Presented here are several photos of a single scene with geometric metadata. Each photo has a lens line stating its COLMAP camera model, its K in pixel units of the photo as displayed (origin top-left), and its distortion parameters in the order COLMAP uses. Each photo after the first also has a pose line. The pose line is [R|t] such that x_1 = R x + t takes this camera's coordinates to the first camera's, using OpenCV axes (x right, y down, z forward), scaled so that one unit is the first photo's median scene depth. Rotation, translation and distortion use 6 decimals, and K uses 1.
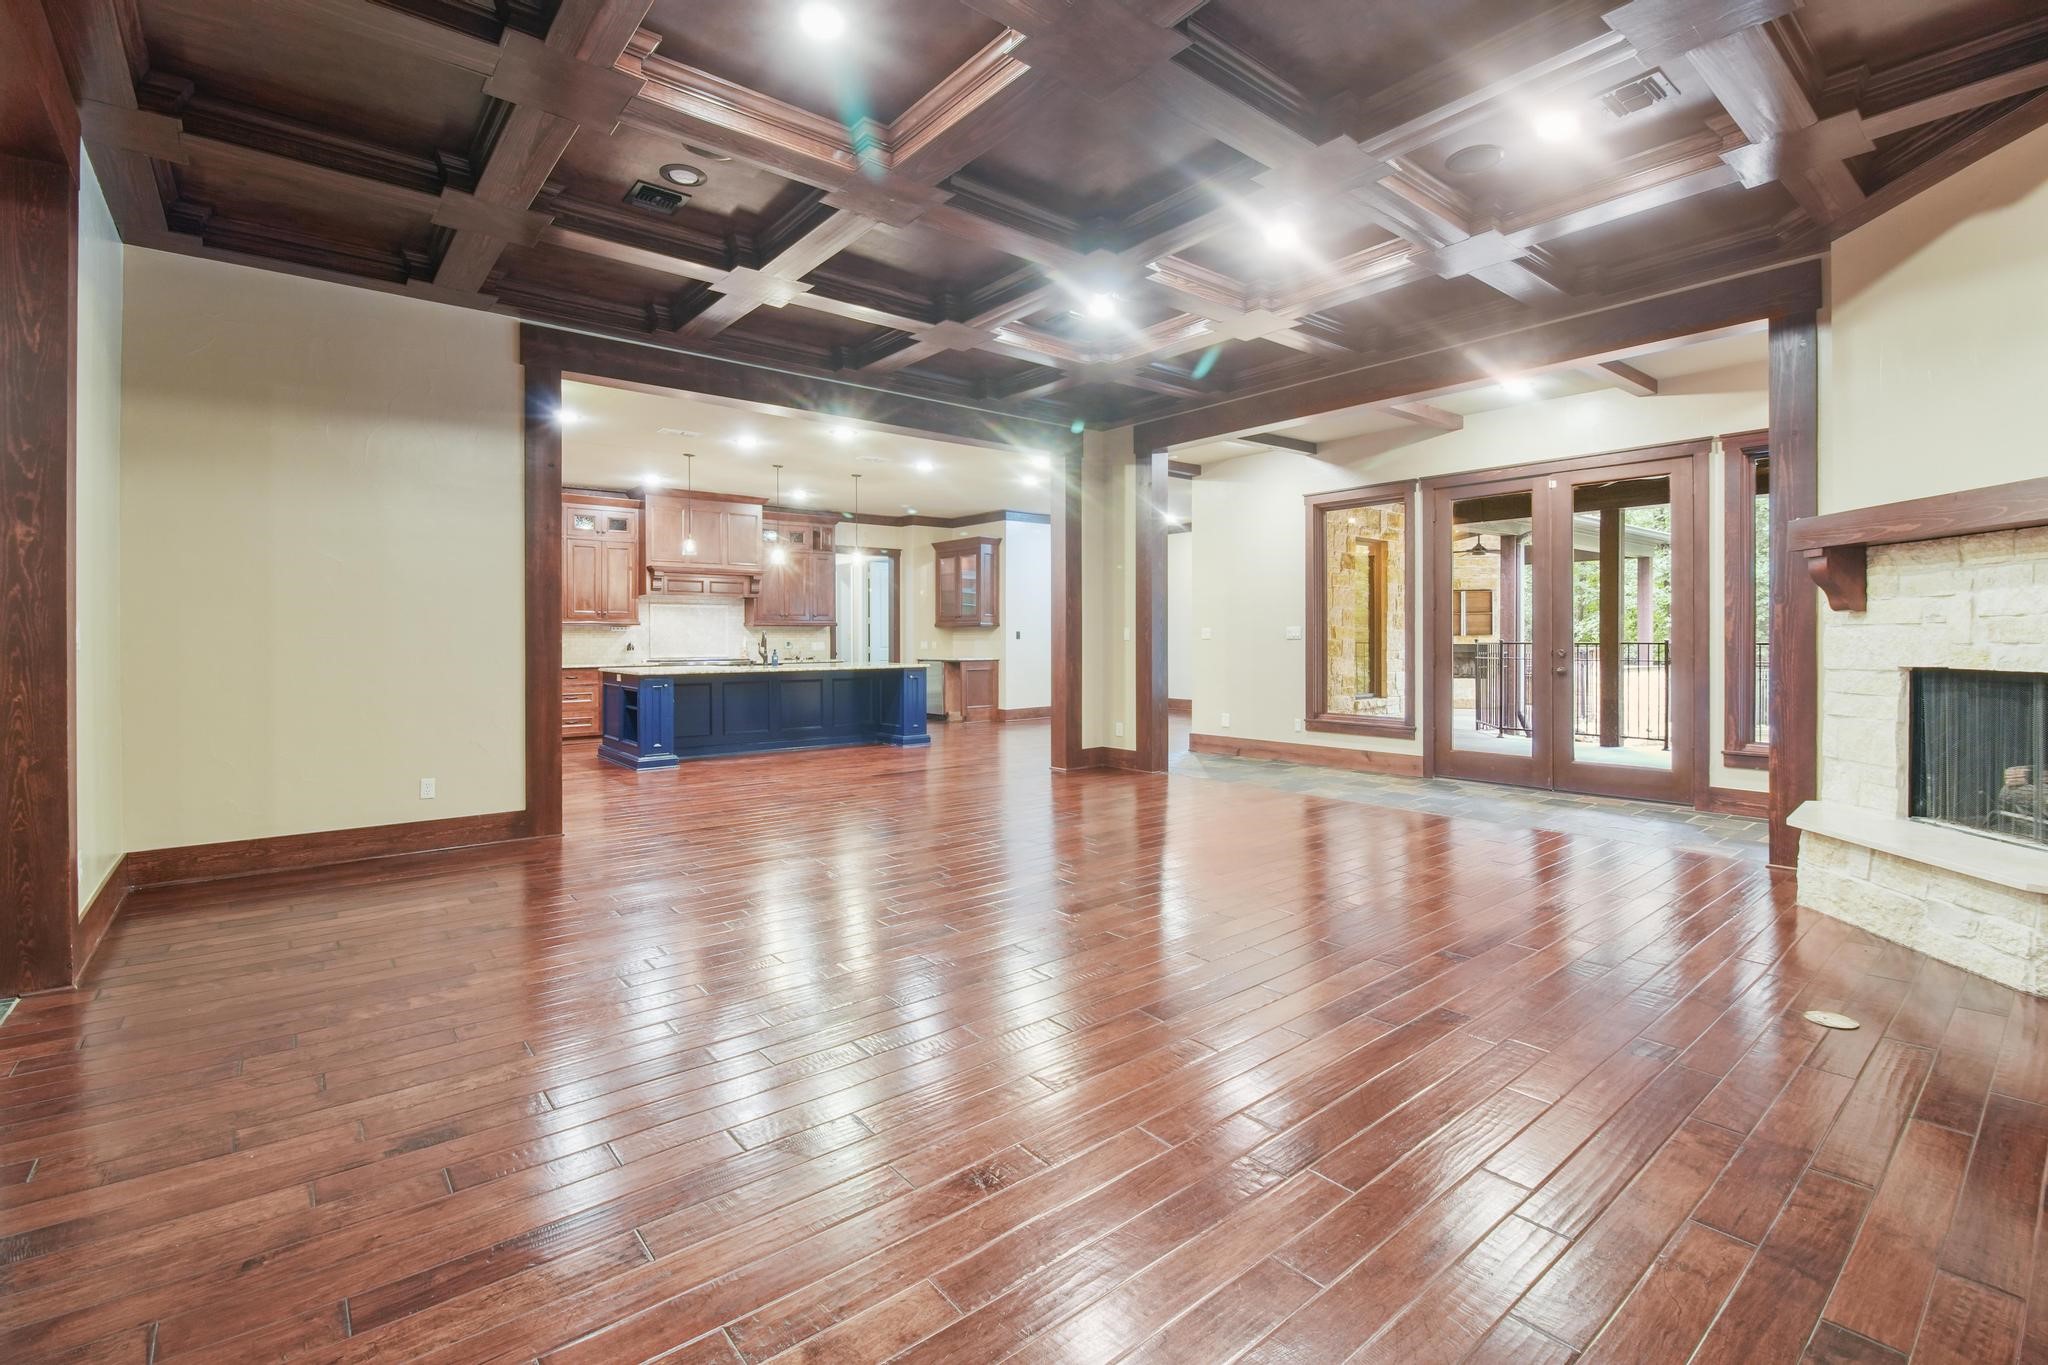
lens RADIAL K [[901.9, 0, 1013.1], [0, 901.9, 646.1], [0, 0, 1]] dist [-0.031150, -0.000378]
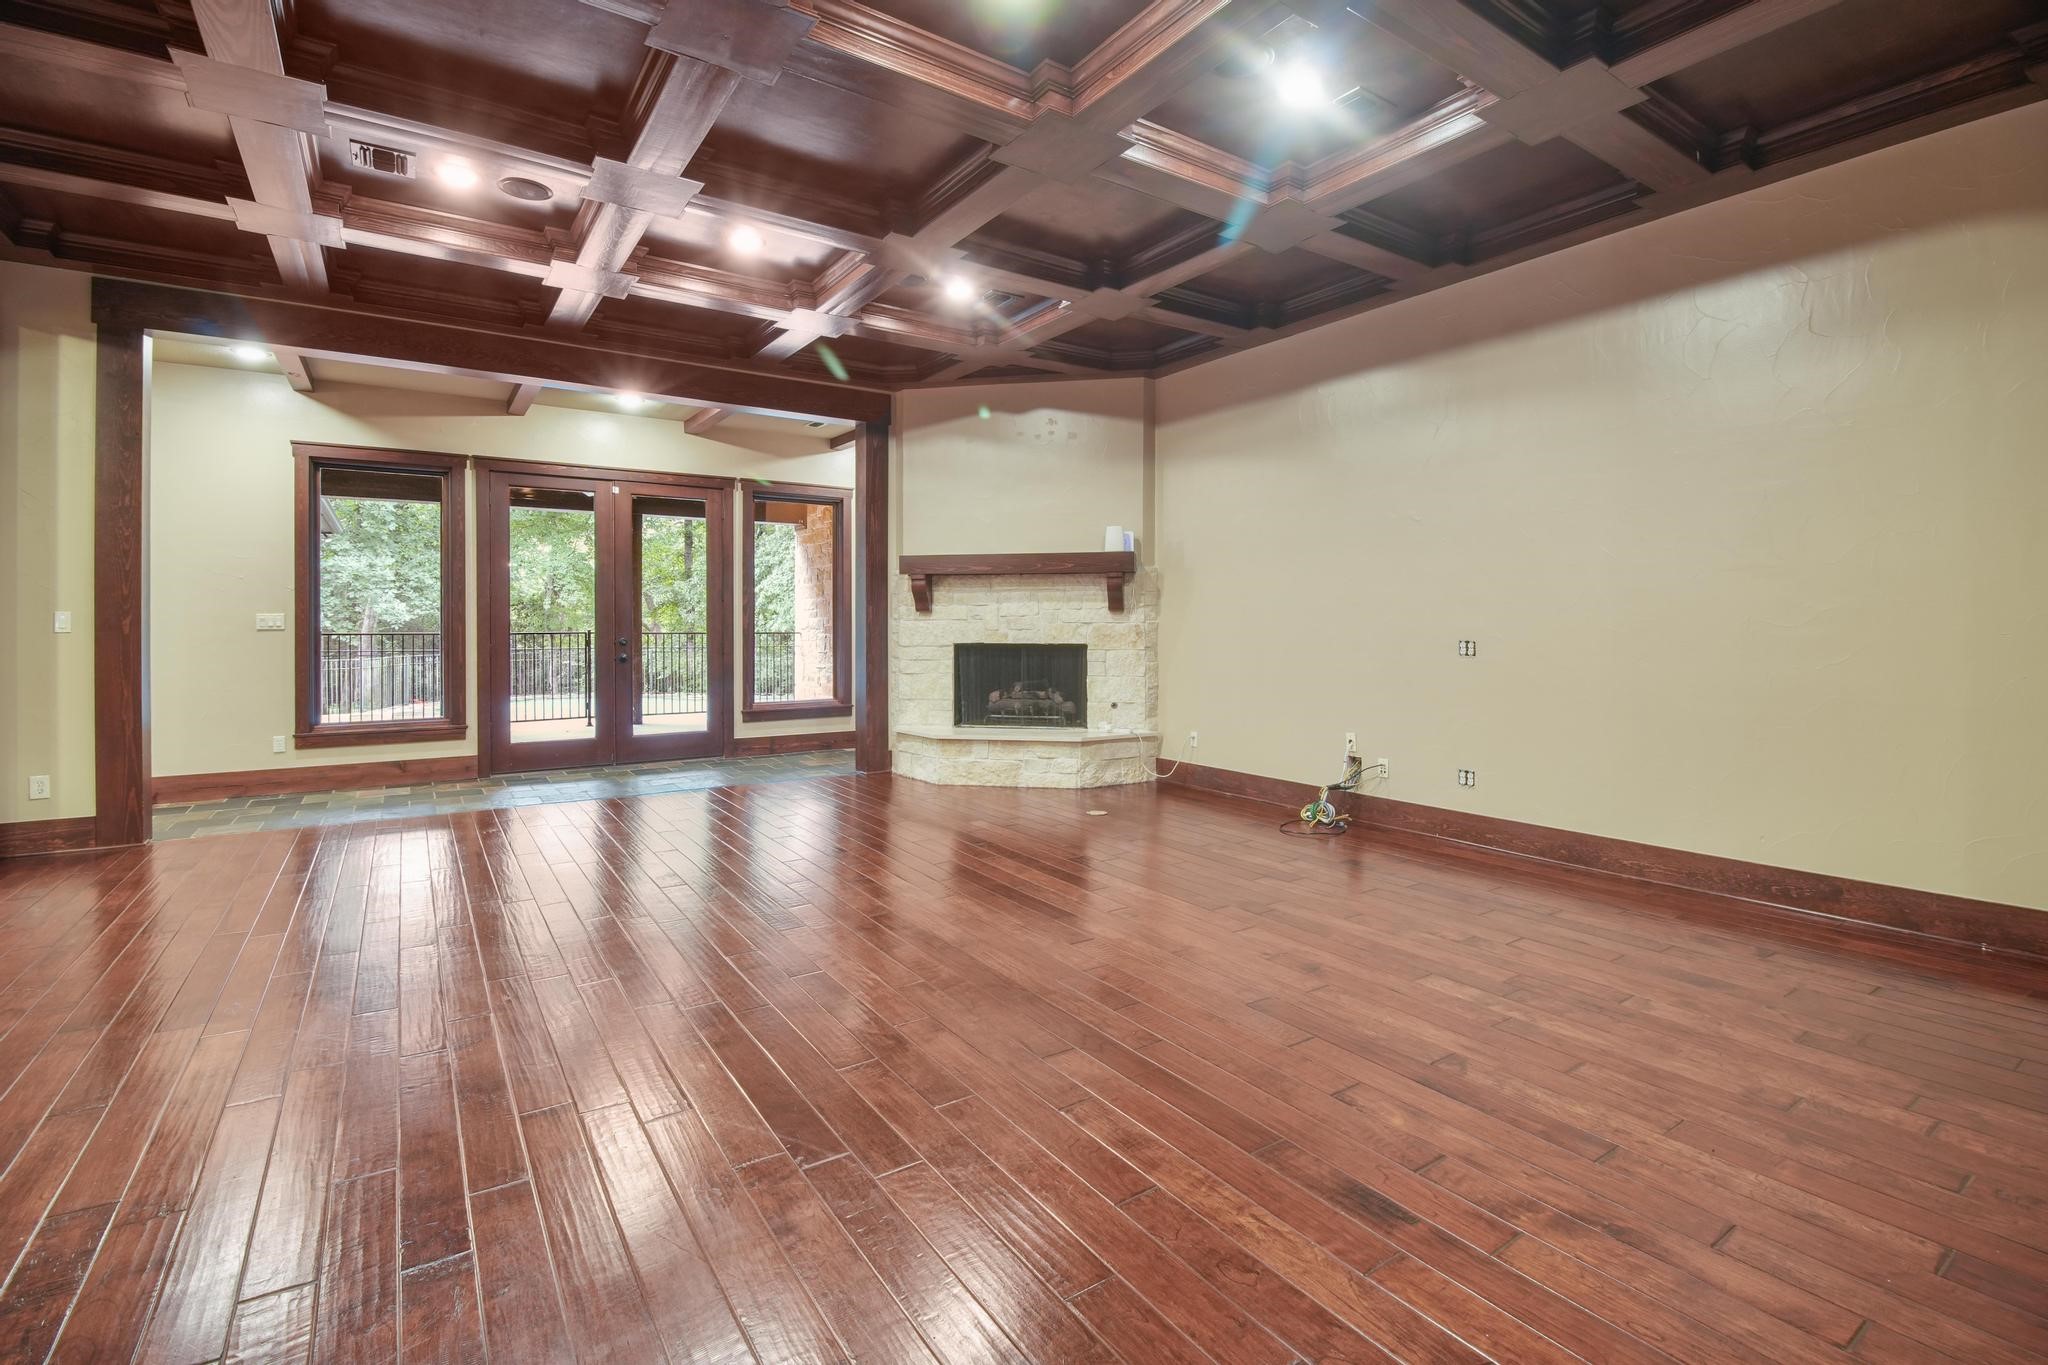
lens RADIAL K [[921.4, 0, 1023.7], [0, 921.4, 629.5], [0, 0, 1]] dist [0.001493, 0.000115]
pose [[0.087421, 0.001556, 0.996170, -0.549185], [0.010652, 0.999940, -0.002496, 0.000859], [-0.996115, 0.010830, 0.087399, 0.432433]]
